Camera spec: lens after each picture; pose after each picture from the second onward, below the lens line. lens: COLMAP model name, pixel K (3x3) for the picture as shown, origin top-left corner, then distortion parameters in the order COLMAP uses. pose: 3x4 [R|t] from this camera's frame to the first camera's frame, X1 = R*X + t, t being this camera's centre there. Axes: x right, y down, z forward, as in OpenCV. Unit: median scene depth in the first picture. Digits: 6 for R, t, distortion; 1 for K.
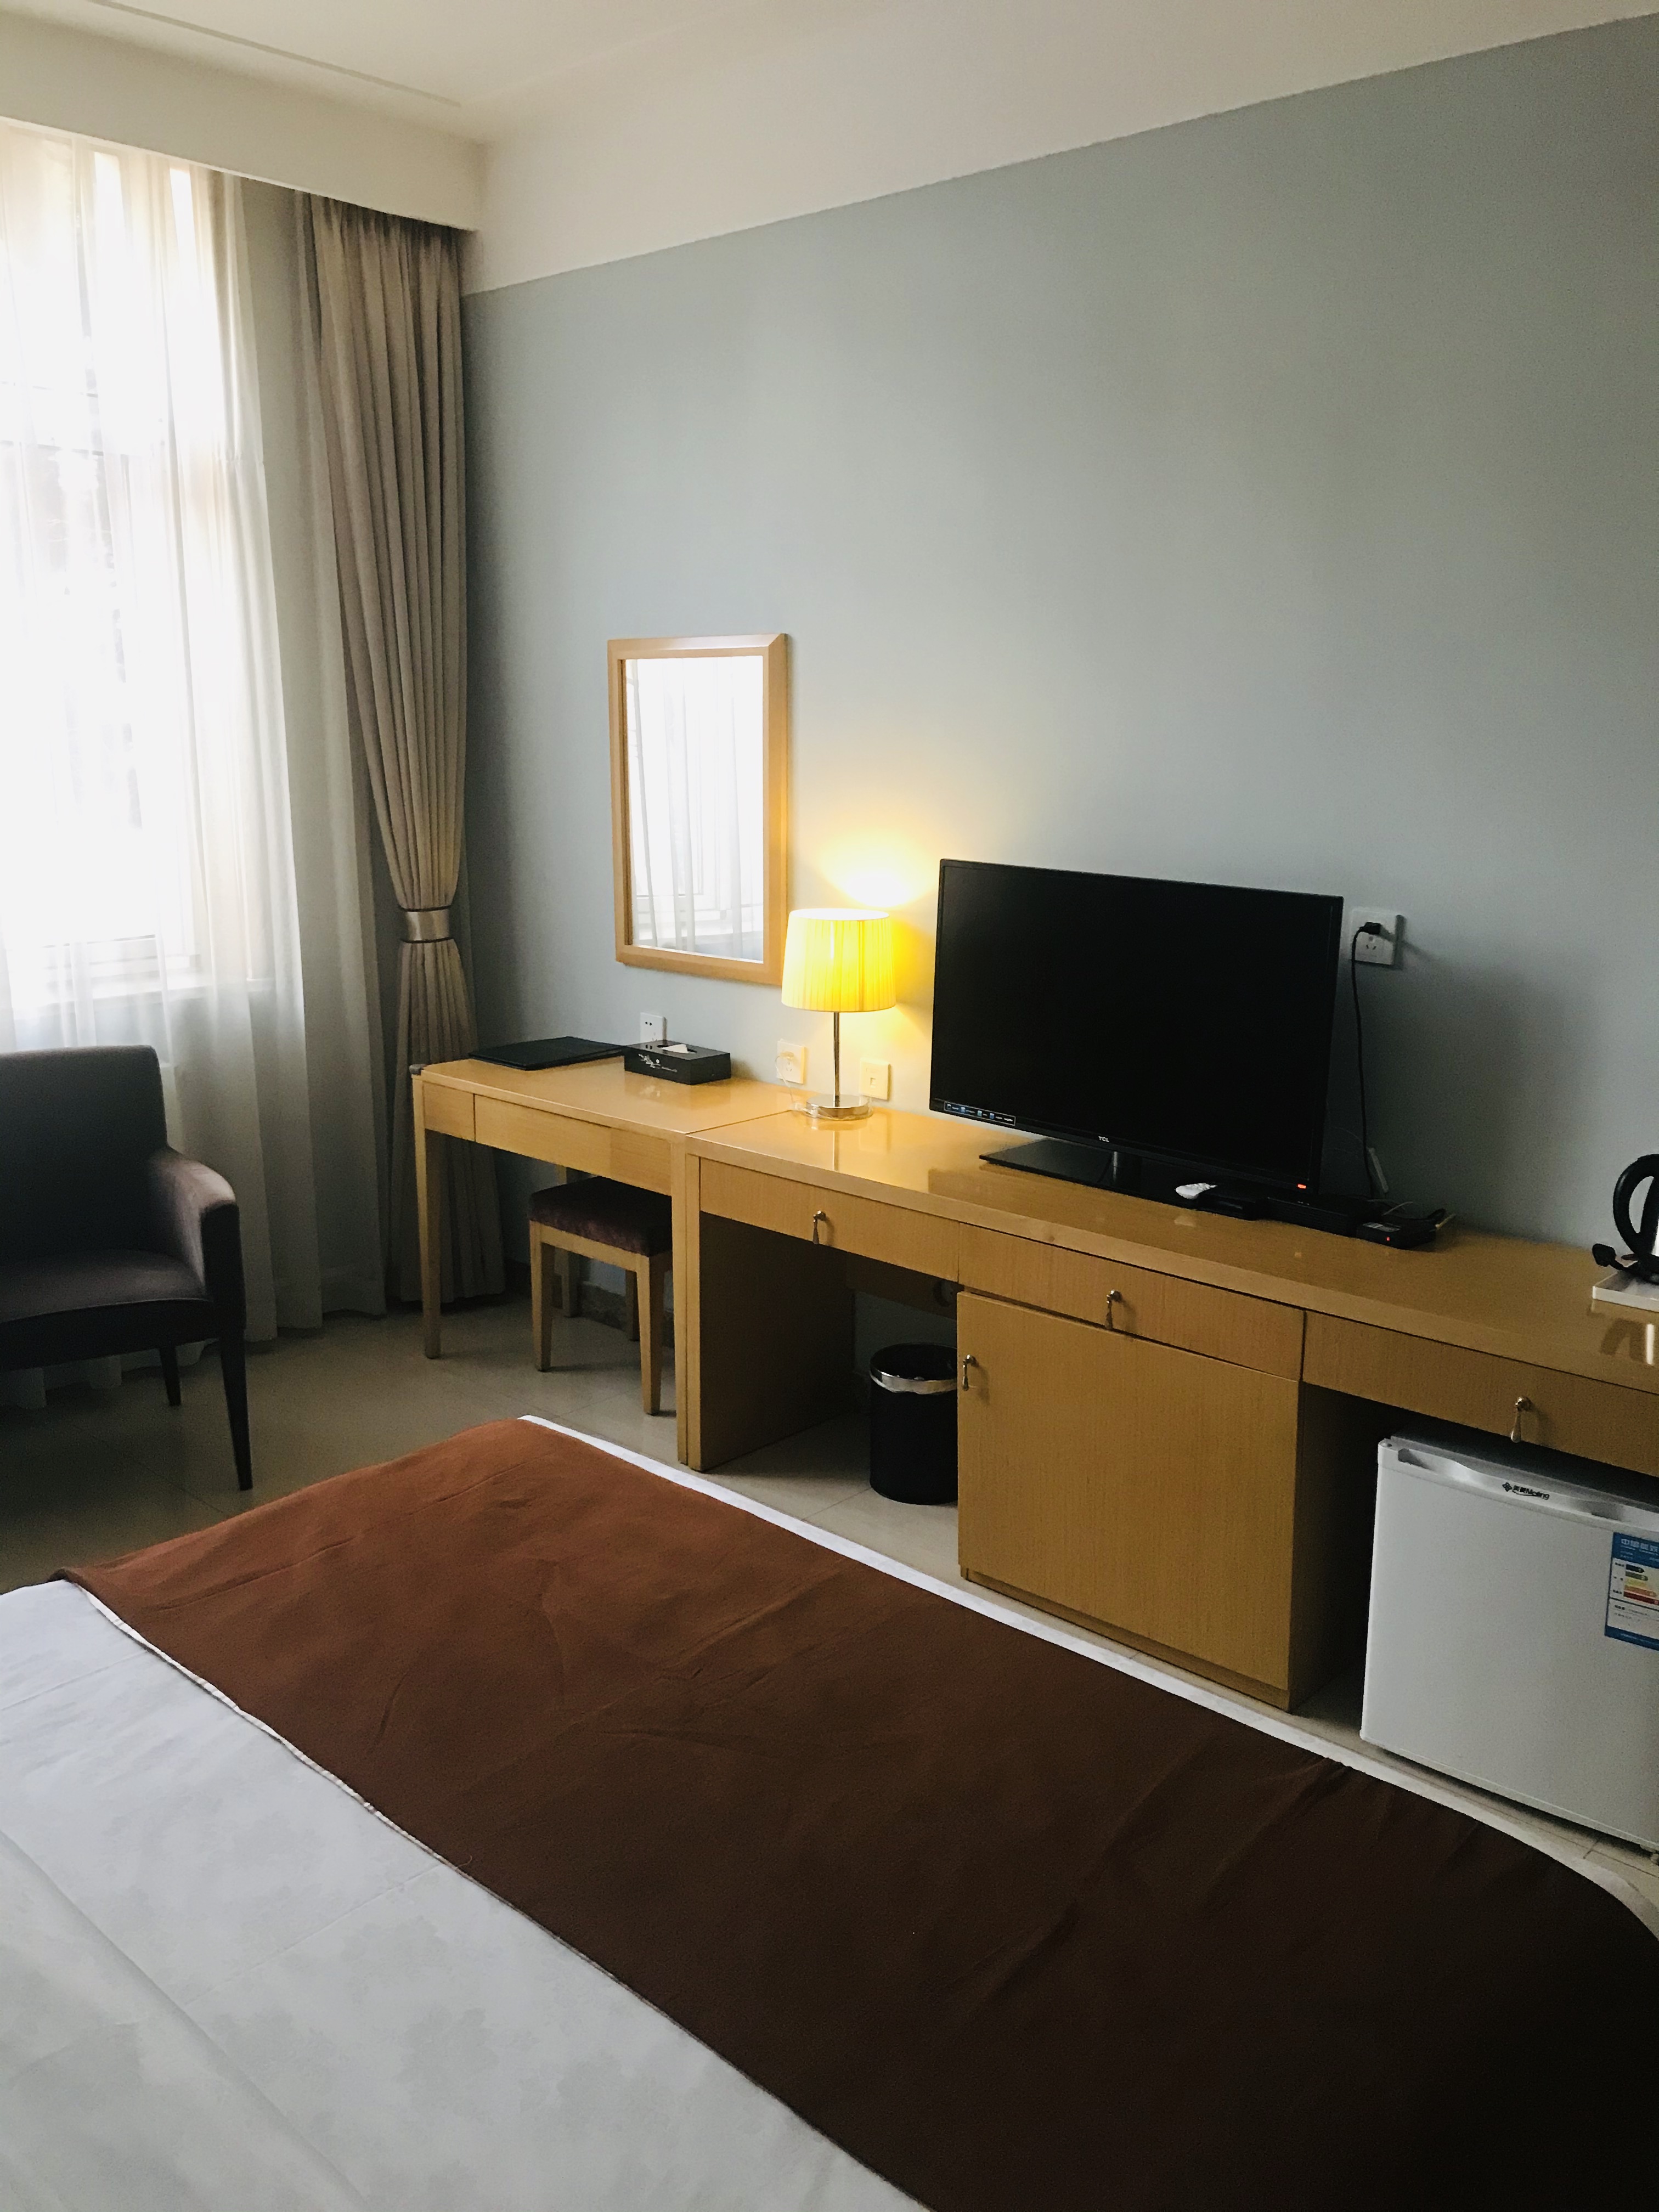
lens RADIAL K [[1703.5, 0, 829.5], [0, 1703.5, 1106.0], [0, 0, 1]] dist [0.045605, -0.000169]
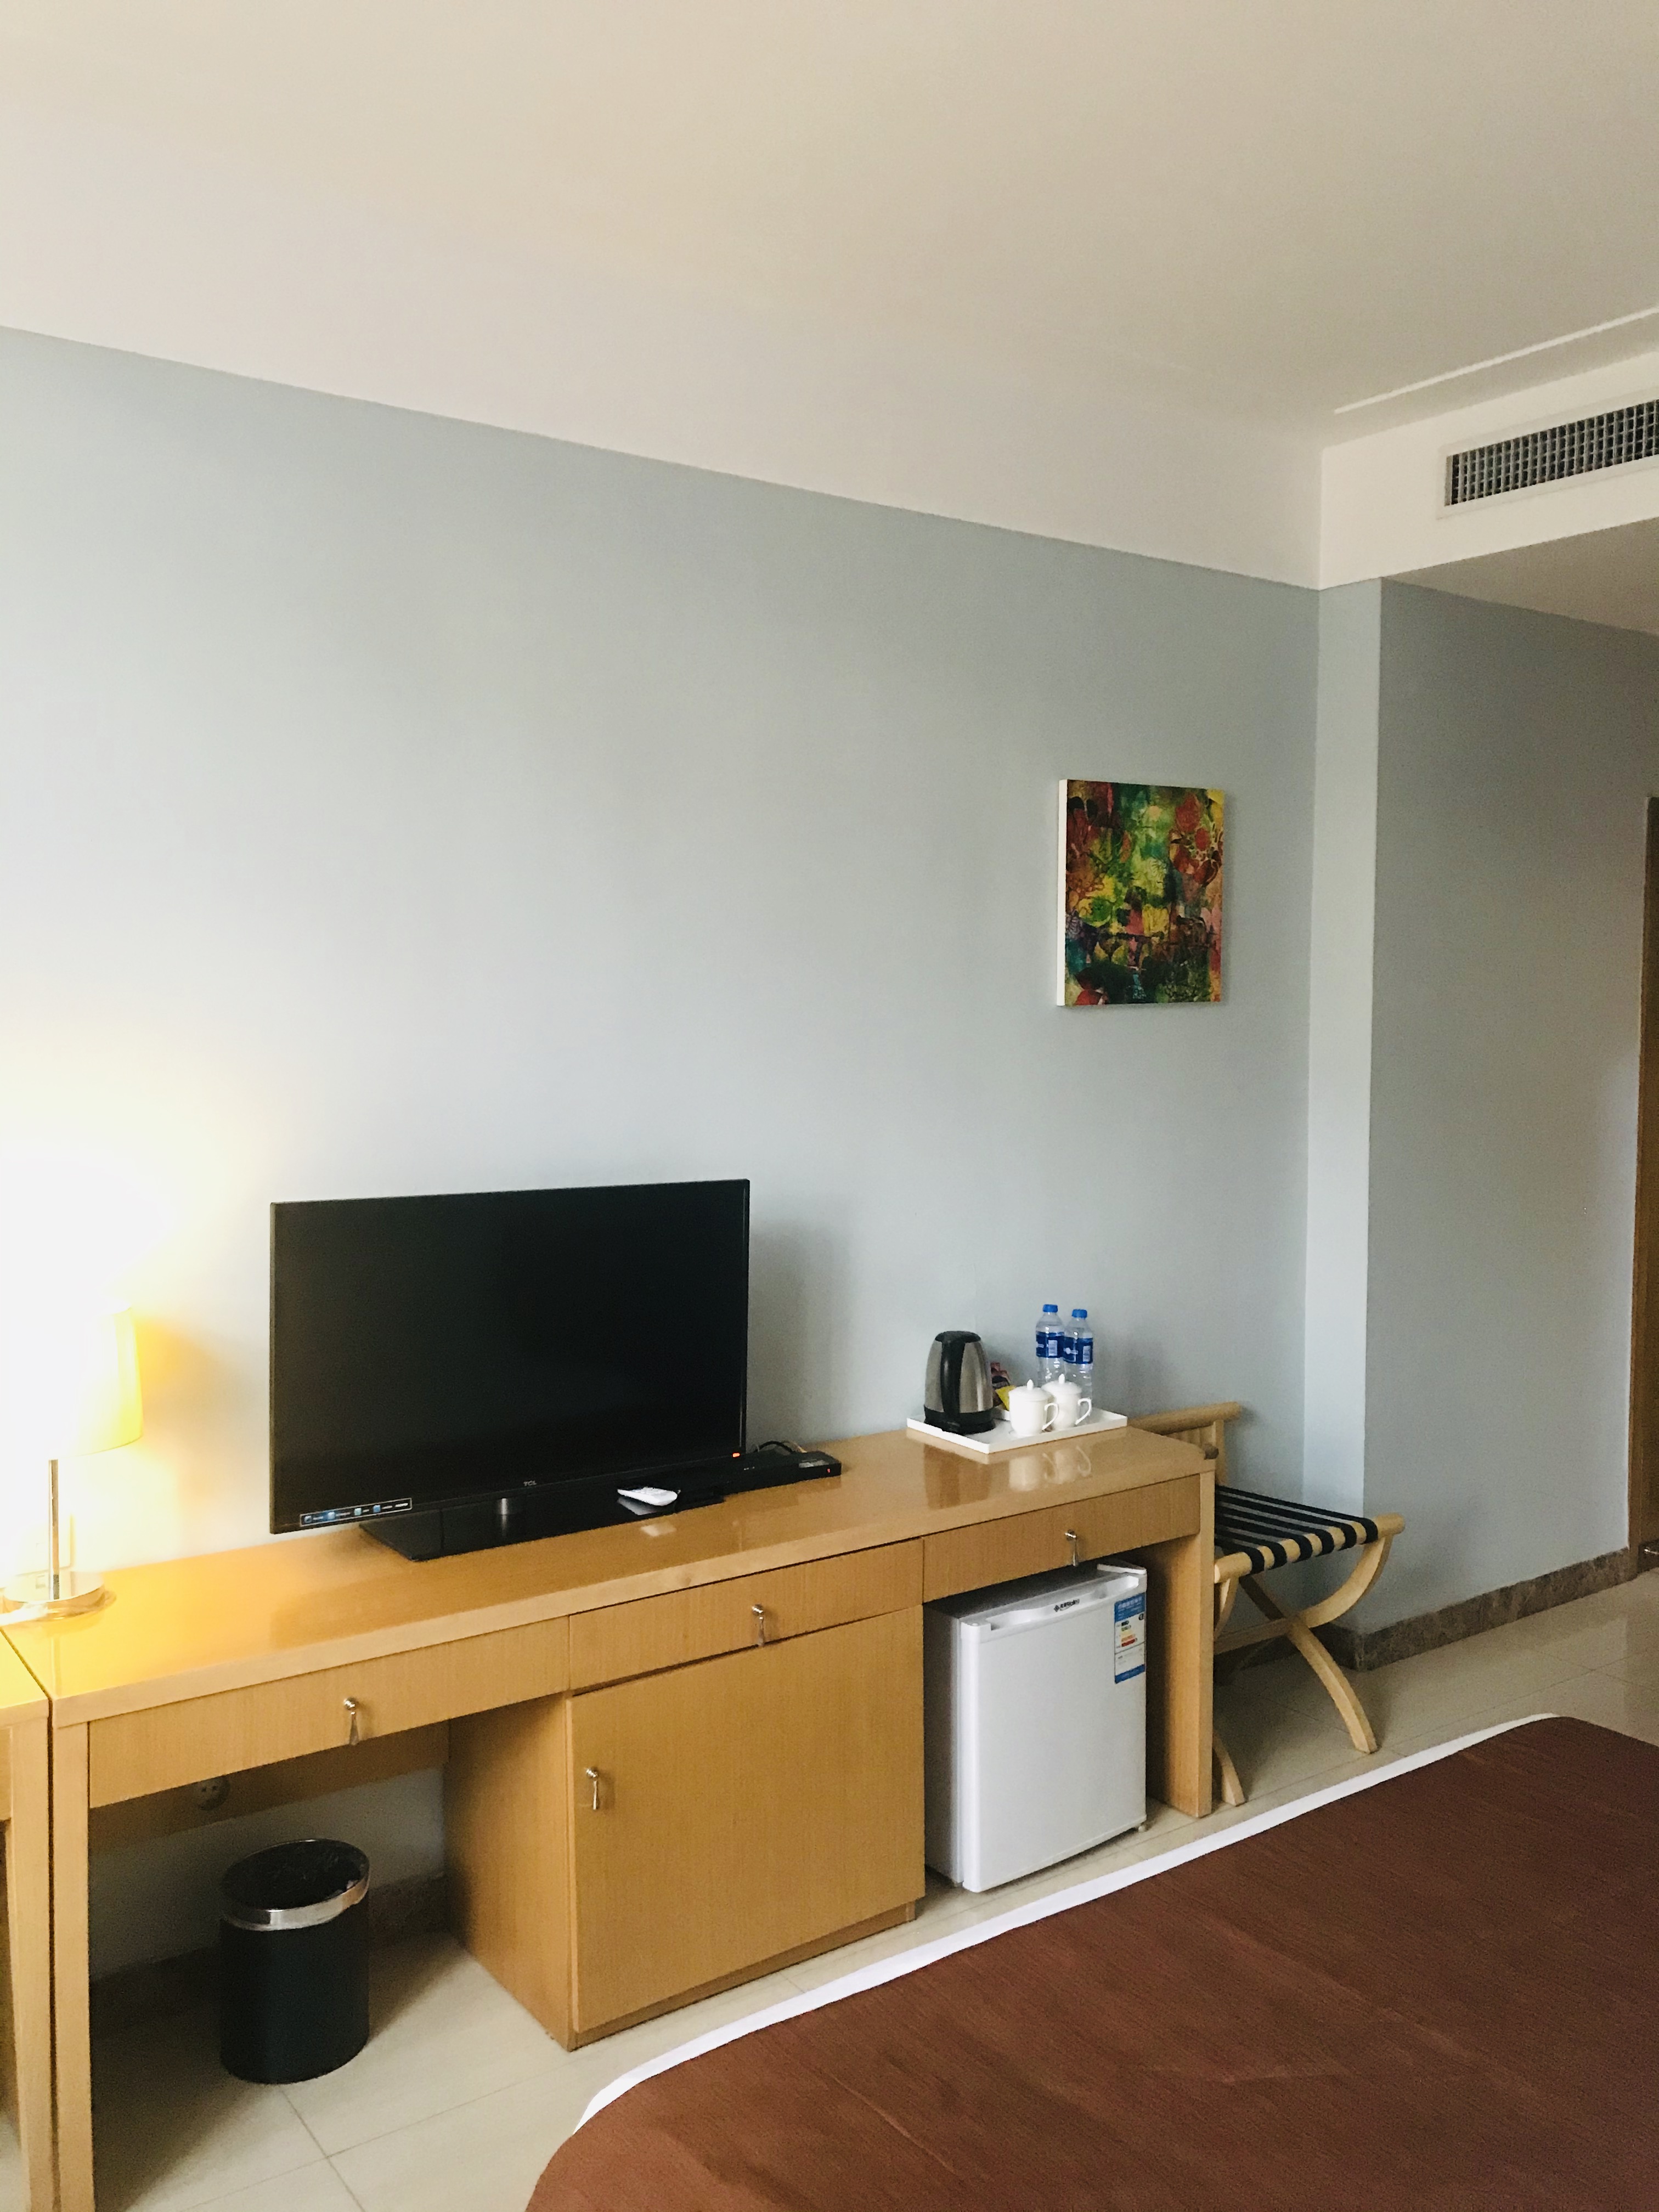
lens RADIAL K [[1703.5, 0, 829.5], [0, 1703.5, 1106.0], [0, 0, 1]] dist [0.045605, -0.000169]
pose [[0.263489, -0.060771, 0.962746, -0.830691], [0.231020, 0.972947, -0.001811, -0.172919], [-0.936591, 0.222891, 0.270400, 0.716989]]
